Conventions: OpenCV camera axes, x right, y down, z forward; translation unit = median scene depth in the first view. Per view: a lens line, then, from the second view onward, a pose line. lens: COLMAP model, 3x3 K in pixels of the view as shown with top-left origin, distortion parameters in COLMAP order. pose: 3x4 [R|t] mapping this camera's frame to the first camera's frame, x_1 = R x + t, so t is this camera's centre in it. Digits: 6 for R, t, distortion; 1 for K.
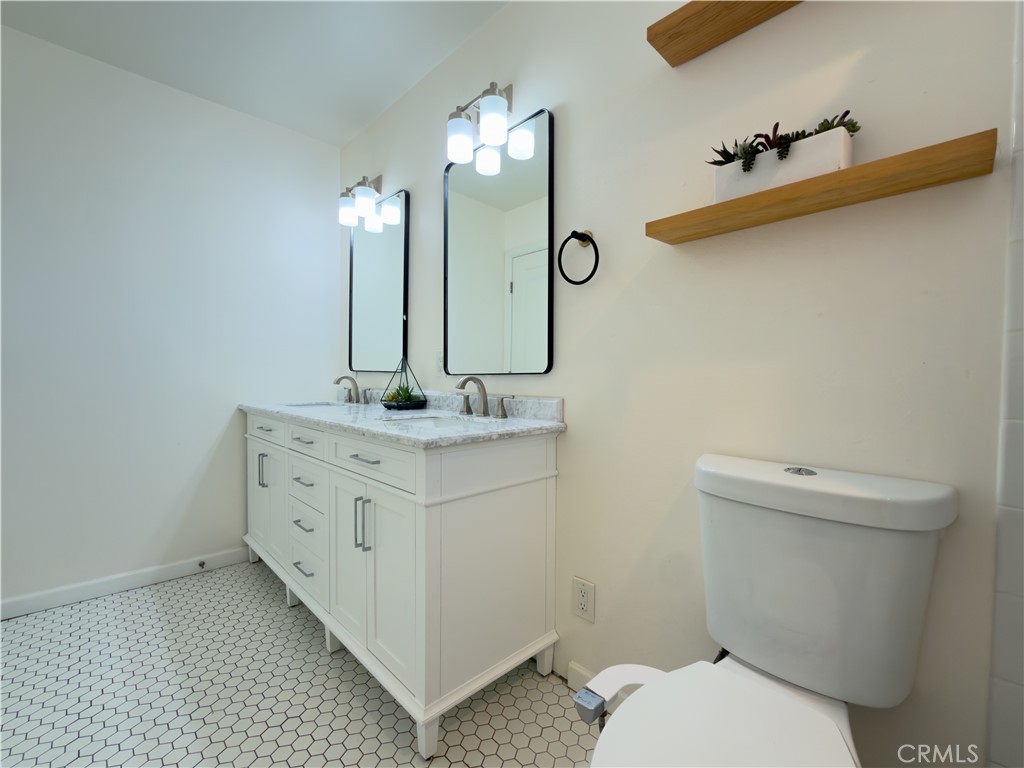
lens RADIAL K [[443.5, 0, 514.7], [0, 443.5, 378.1], [0, 0, 1]] dist [0.001394, 0.000111]
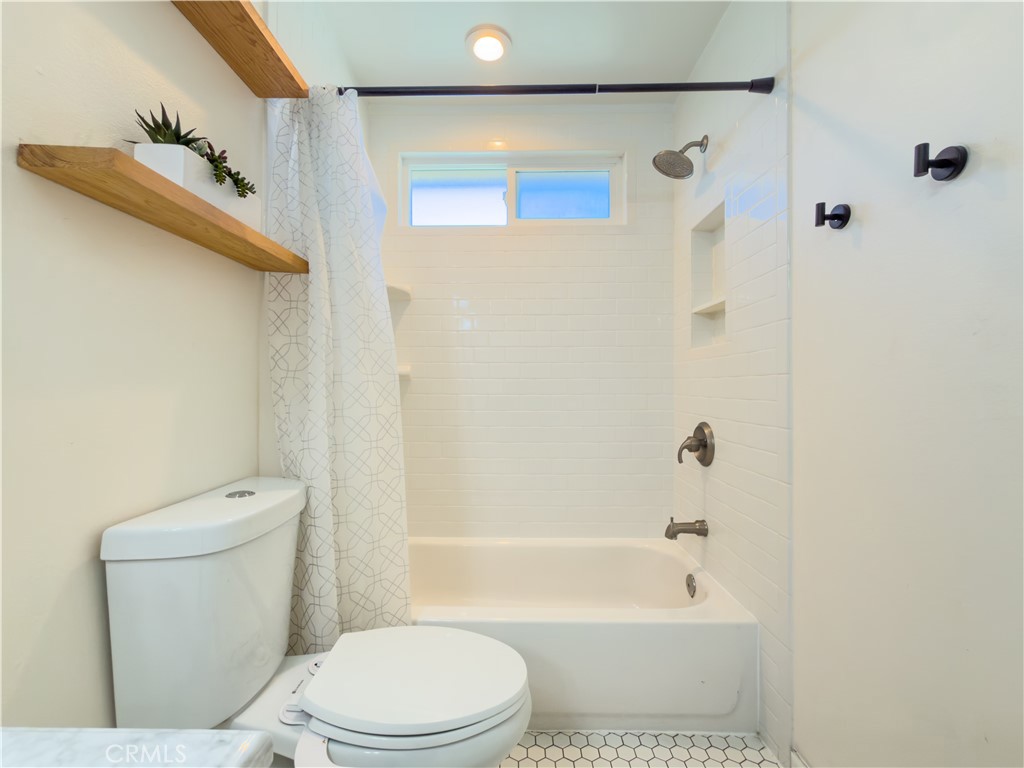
lens RADIAL K [[443.5, 0, 513.1], [0, 443.5, 390.3], [0, 0, 1]] dist [0.001394, 0.000111]
pose [[-0.701964, 0.004425, 0.712199, -0.546167], [-0.001485, 0.999969, -0.007676, -0.036539], [-0.712211, -0.006446, -0.701936, 1.208568]]
